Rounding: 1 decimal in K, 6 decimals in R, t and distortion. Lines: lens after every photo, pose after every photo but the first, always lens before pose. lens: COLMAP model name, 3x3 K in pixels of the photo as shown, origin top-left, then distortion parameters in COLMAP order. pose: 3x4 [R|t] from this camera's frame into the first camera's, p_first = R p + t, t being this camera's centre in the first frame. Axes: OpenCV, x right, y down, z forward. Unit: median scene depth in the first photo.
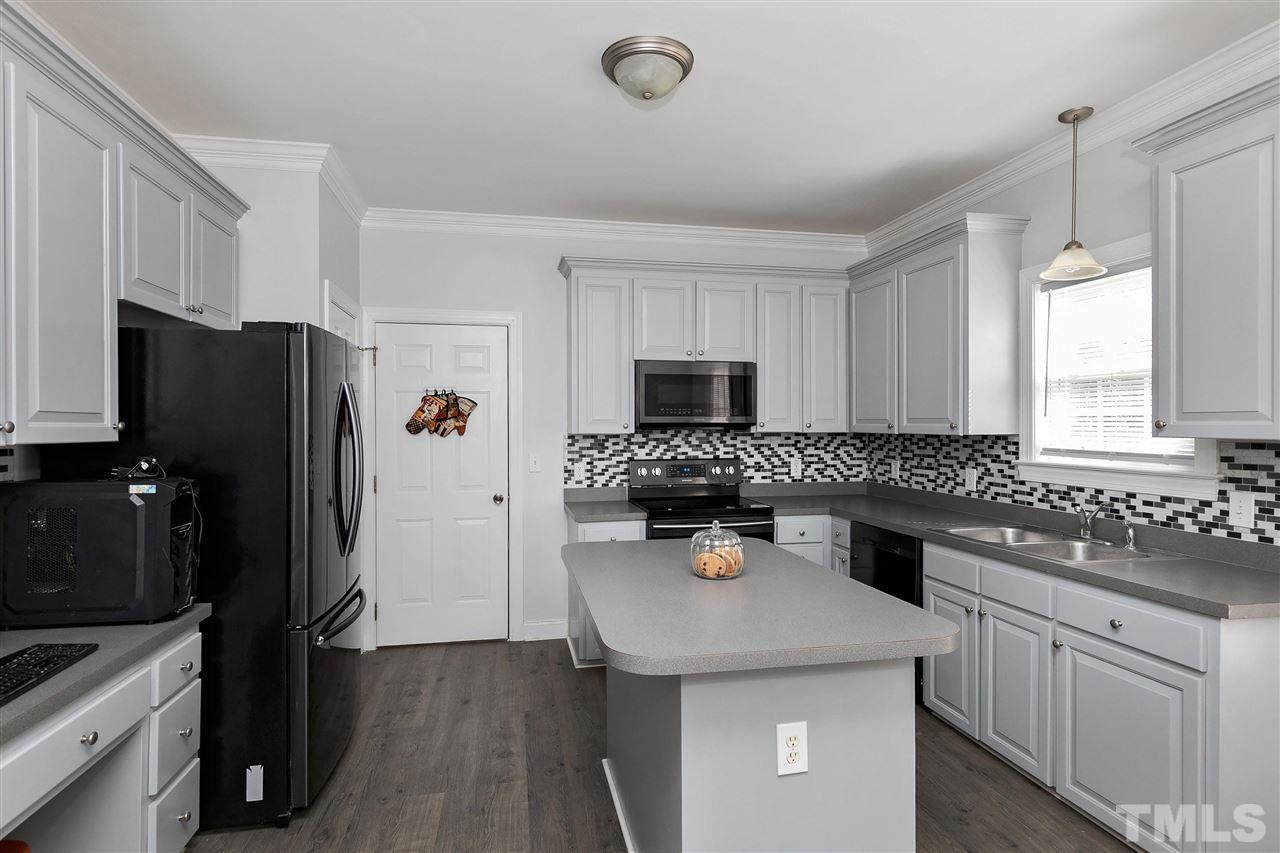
lens RADIAL K [[671.7, 0, 626.3], [0, 671.7, 429.4], [0, 0, 1]] dist [0.008691, -0.003008]
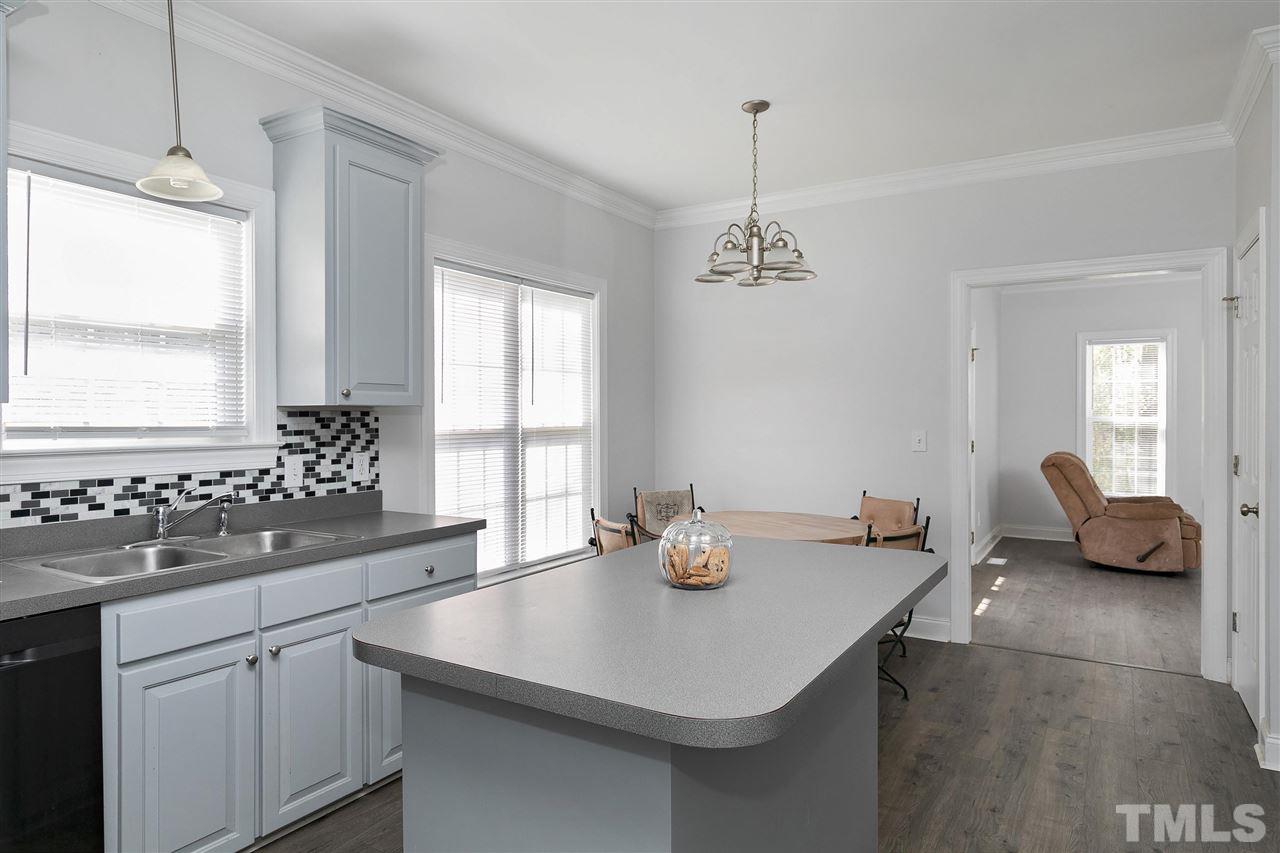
lens RADIAL K [[806.5, 0, 632.4], [0, 806.5, 420.9], [0, 0, 1]] dist [0.001652, -0.000524]
pose [[-0.752528, -0.004462, 0.658545, -0.287059], [0.004663, 0.999916, 0.012103, 0.016693], [-0.658543, 0.012178, -0.752444, 1.235234]]
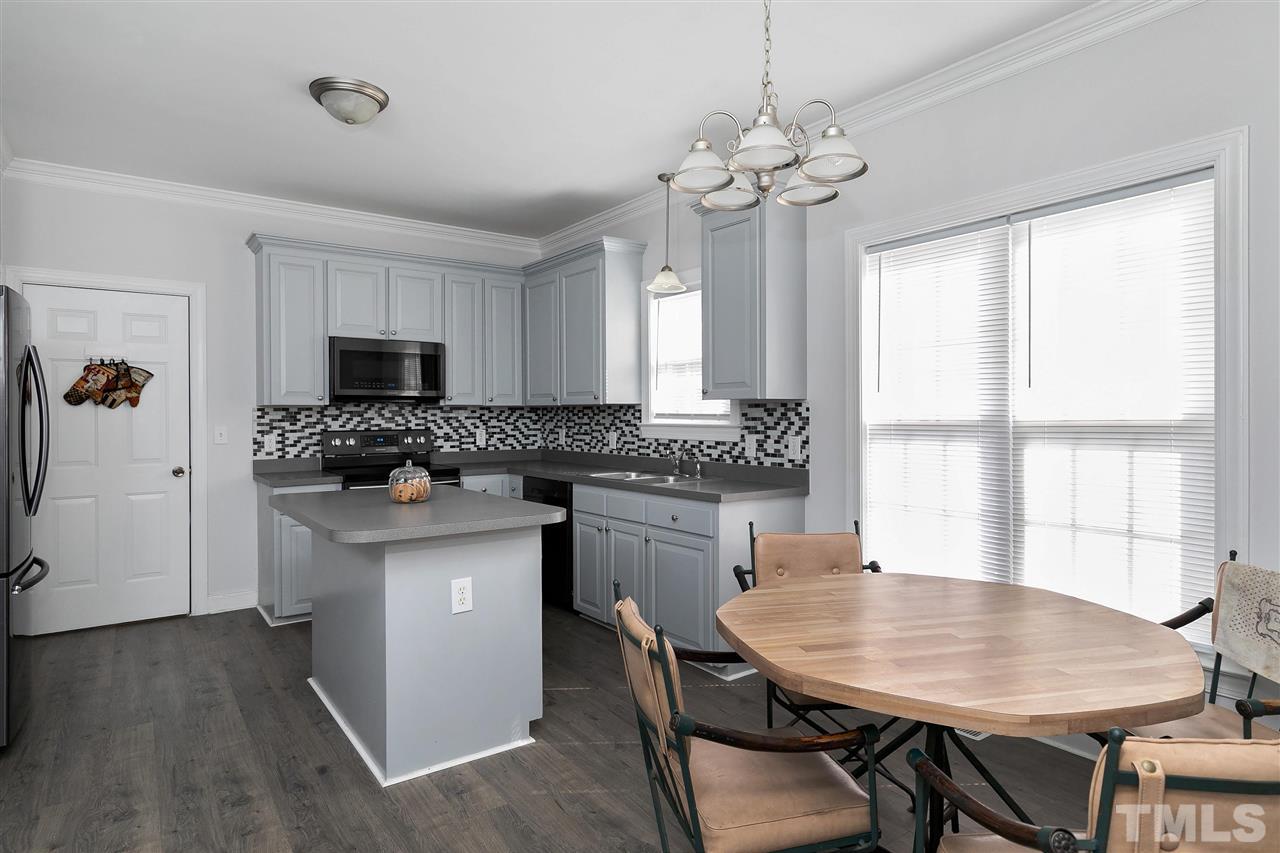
lens RADIAL K [[722.3, 0, 623.6], [0, 722.3, 417.8], [0, 0, 1]] dist [0.005694, 0.001792]
pose [[0.911360, -0.003526, 0.411594, -0.046065], [0.004931, 0.999985, -0.002353, 0.041776], [-0.411580, 0.004174, 0.911364, -0.323925]]
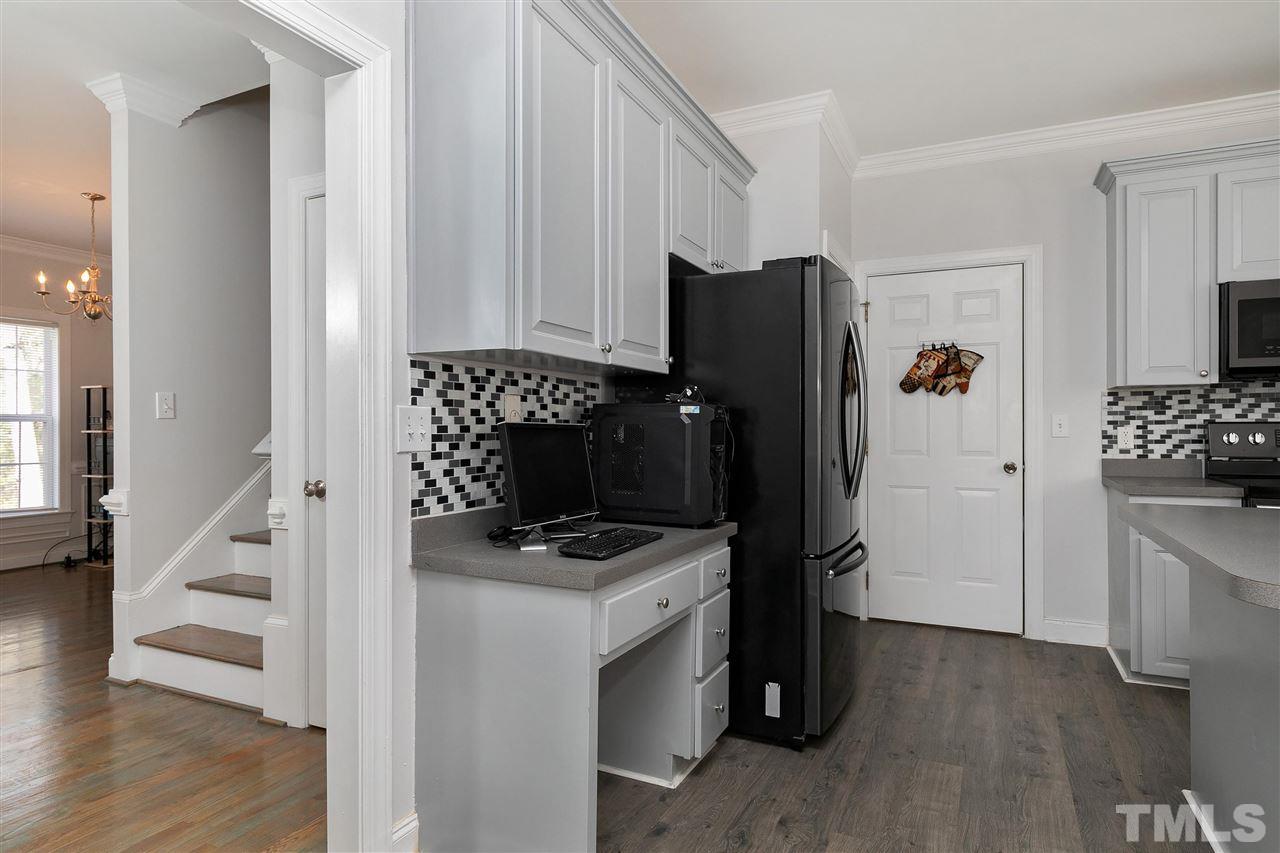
lens RADIAL K [[722.3, 0, 634.7], [0, 722.3, 424.5], [0, 0, 1]] dist [0.005694, 0.001792]
pose [[0.805318, -0.000333, -0.592843, -0.042624], [-0.003325, 0.999982, -0.005078, 0.076446], [0.592833, 0.006061, 0.805302, -0.025217]]
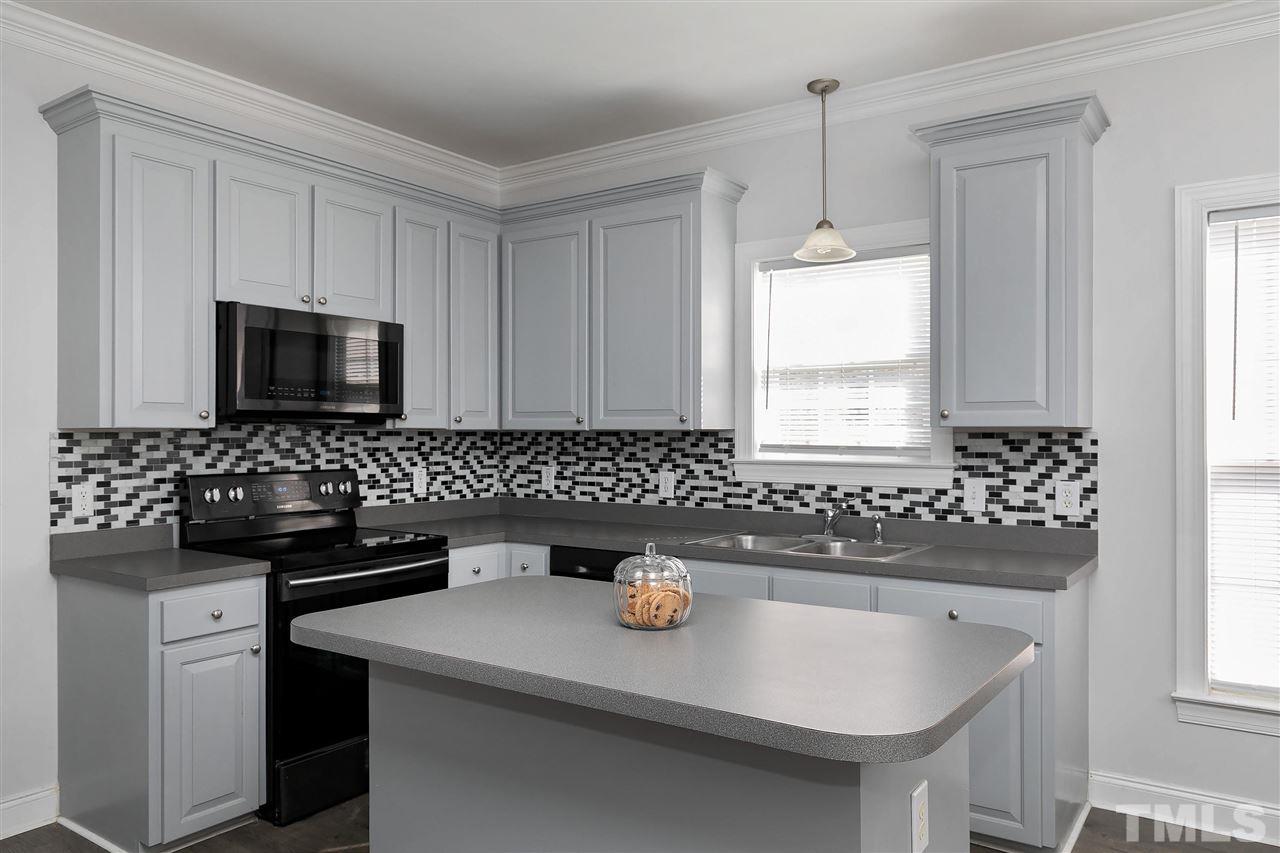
lens RADIAL K [[911.9, 0, 642.8], [0, 911.9, 432.8], [0, 0, 1]] dist [-0.002330, 0.006005]
pose [[0.718979, 0.003803, 0.695021, -0.361291], [0.002434, 0.999965, -0.007990, 0.022810], [-0.695027, 0.007436, 0.718945, 0.244985]]
